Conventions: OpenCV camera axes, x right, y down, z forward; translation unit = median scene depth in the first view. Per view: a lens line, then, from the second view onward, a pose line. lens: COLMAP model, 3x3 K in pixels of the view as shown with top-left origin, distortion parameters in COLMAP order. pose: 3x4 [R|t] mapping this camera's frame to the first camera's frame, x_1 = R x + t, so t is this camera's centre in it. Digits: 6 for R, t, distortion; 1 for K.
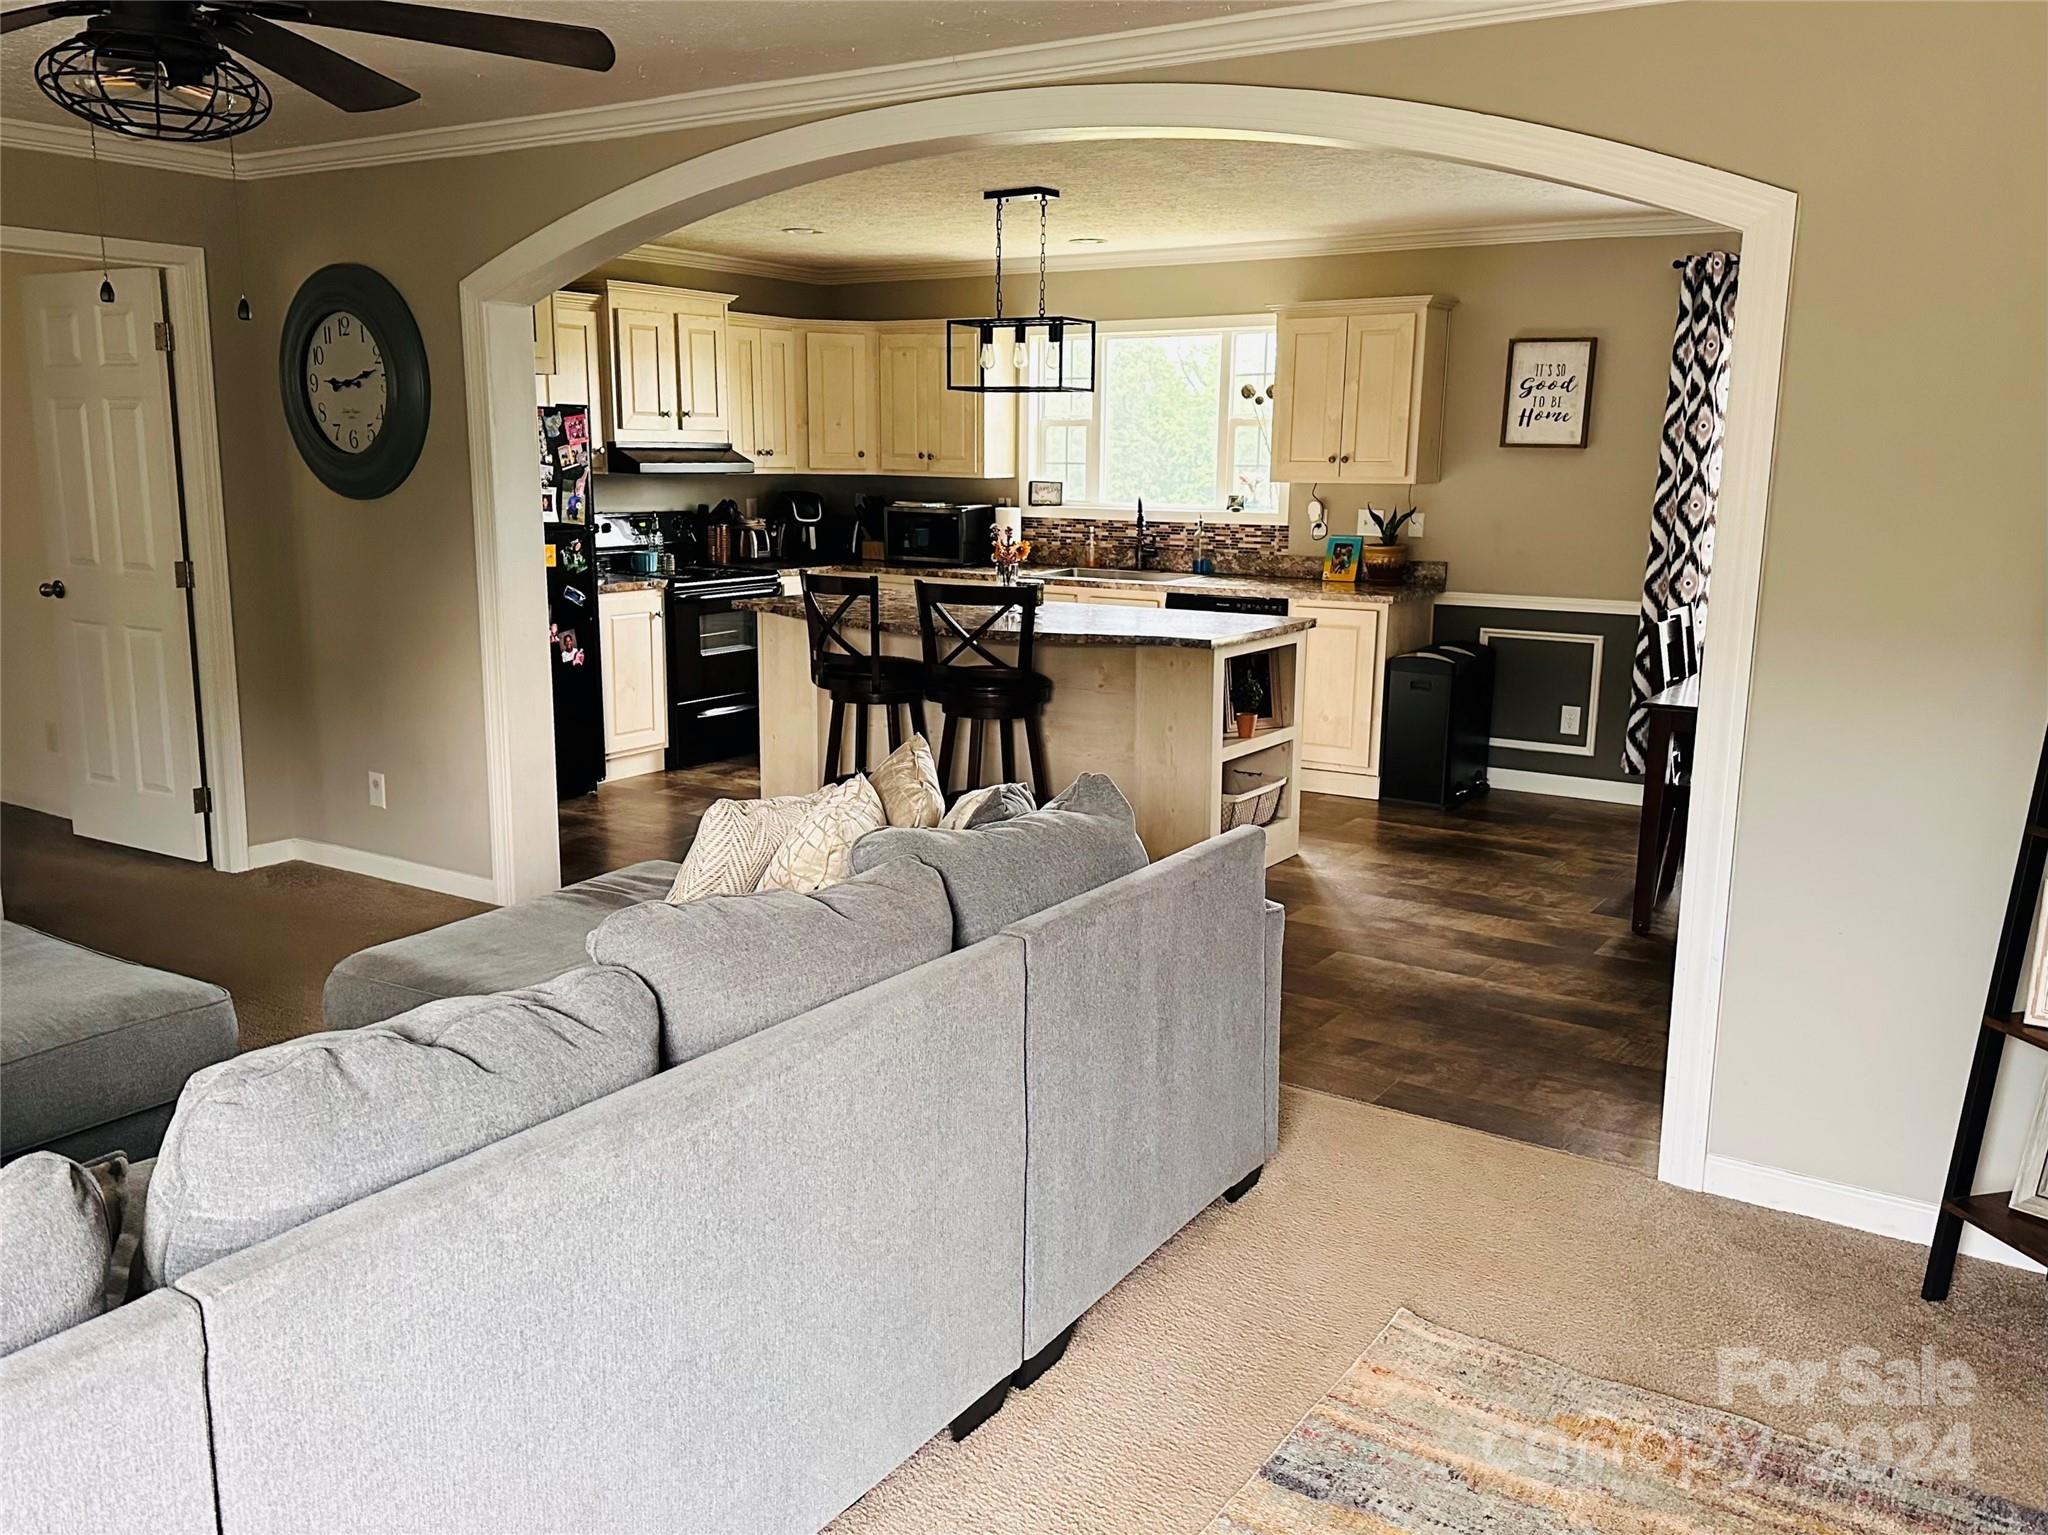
lens RADIAL K [[1667.1, 0, 1029.5], [0, 1667.1, 768.9], [0, 0, 1]] dist [0.098533, -0.006478]
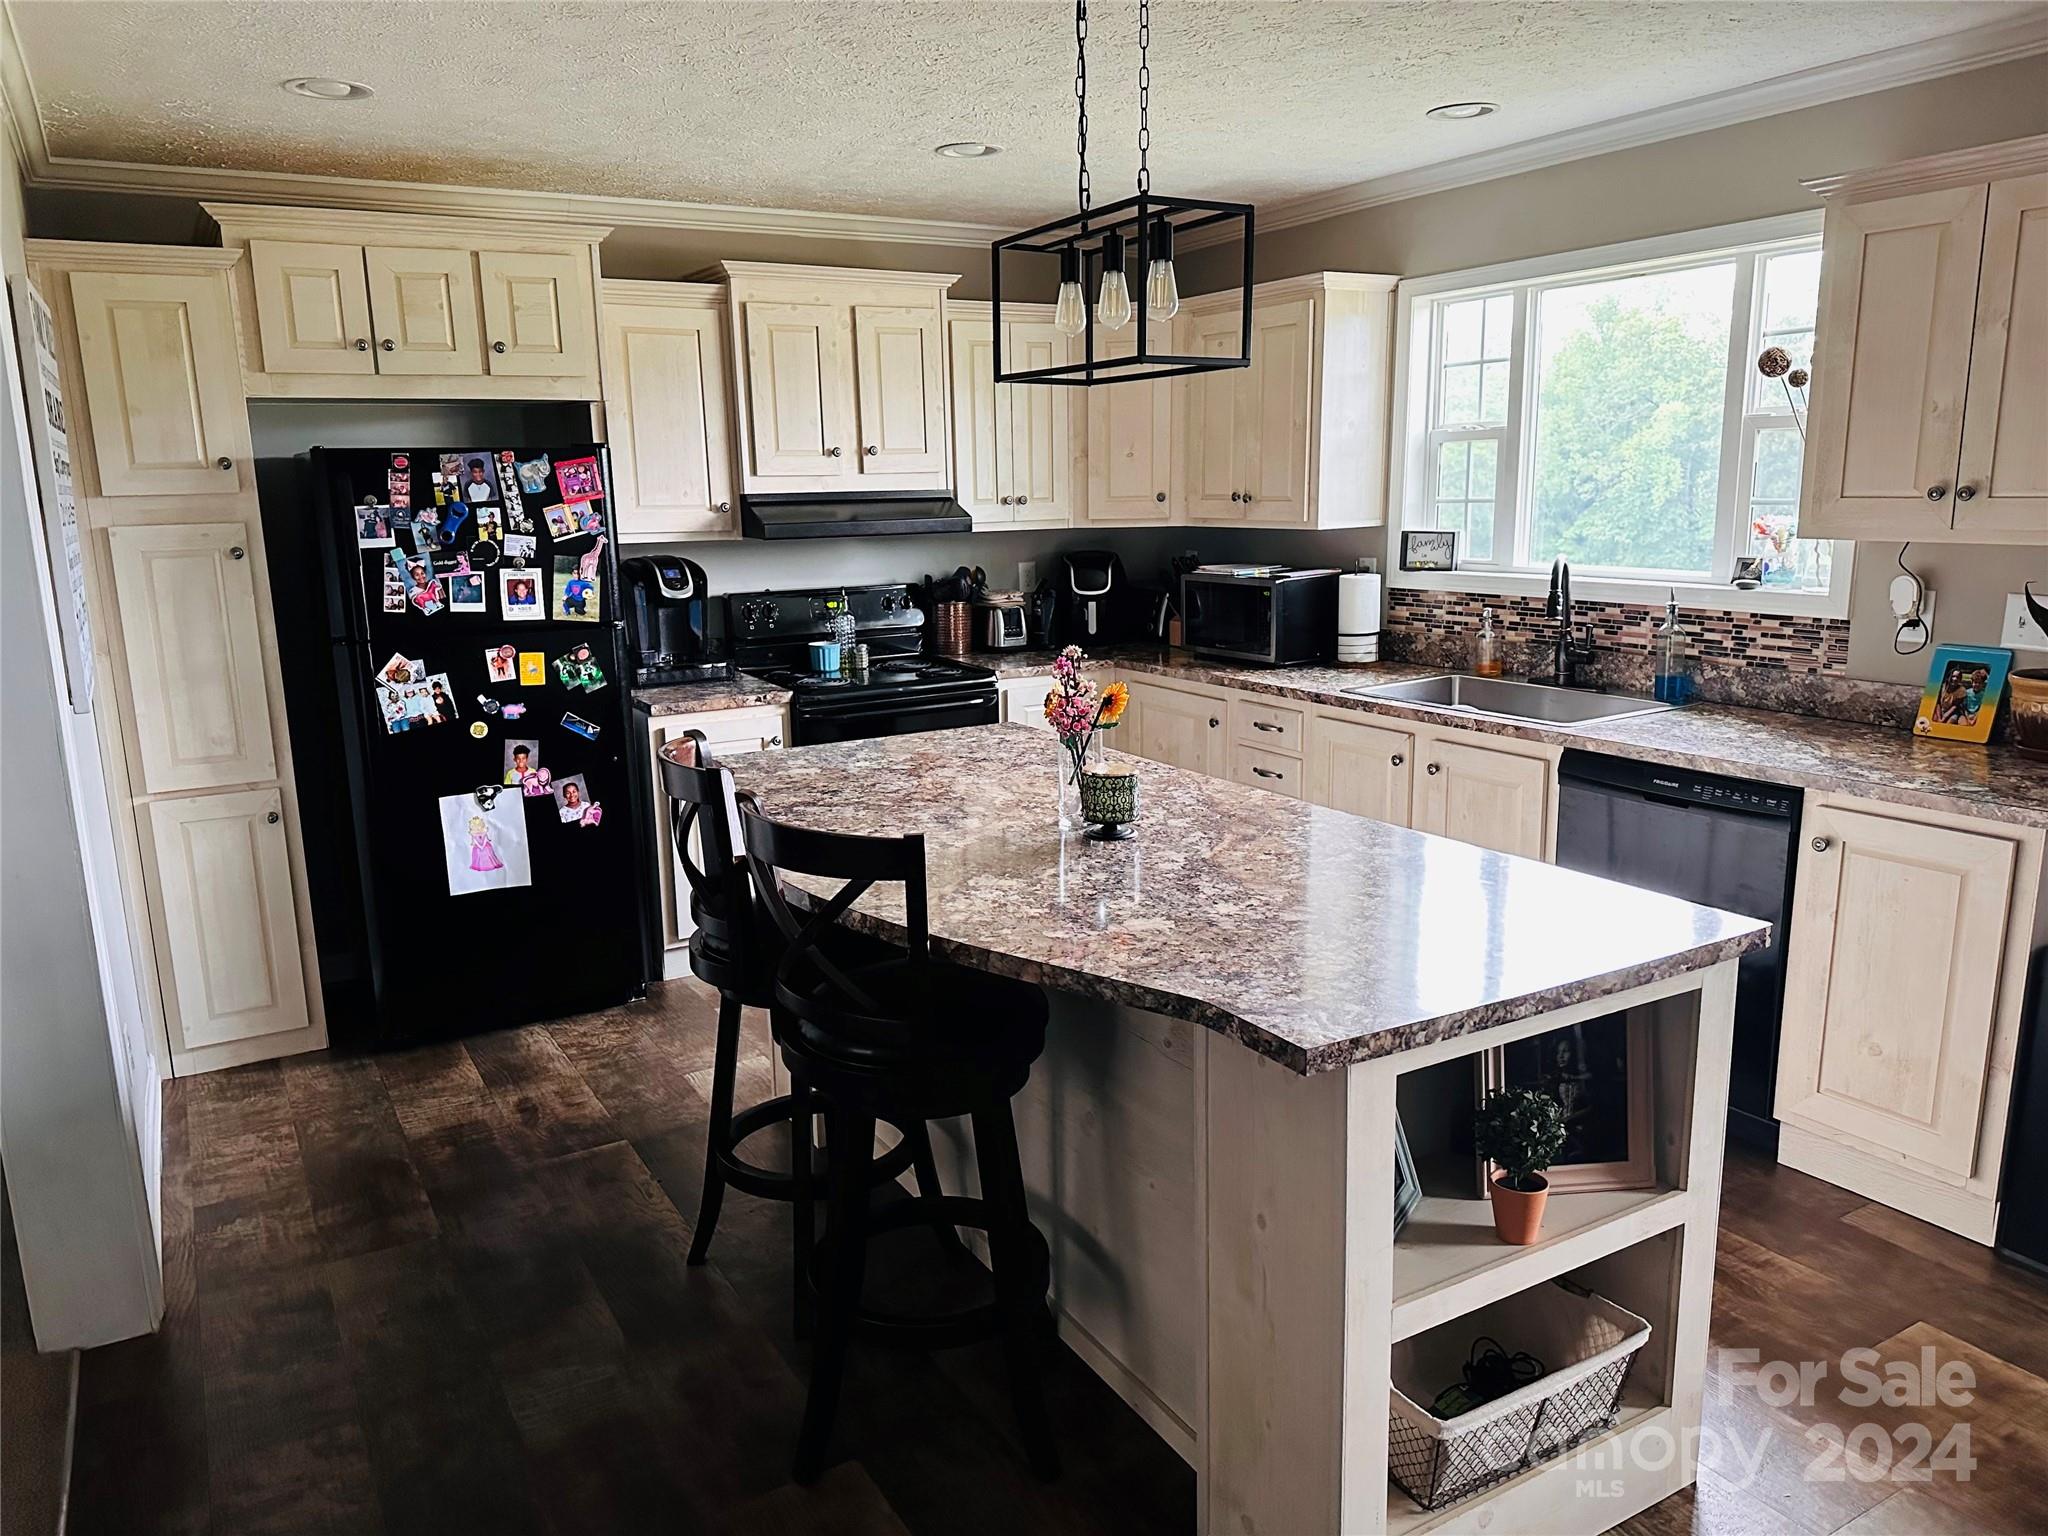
lens RADIAL K [[1432.9, 0, 1008.6], [0, 1432.9, 779.6], [0, 0, 1]] dist [0.032848, -0.037949]
pose [[0.893453, 0.064729, -0.444467, 0.123697], [-0.056146, 0.997895, 0.032463, -0.095864], [0.445633, -0.004049, 0.895207, 0.487186]]
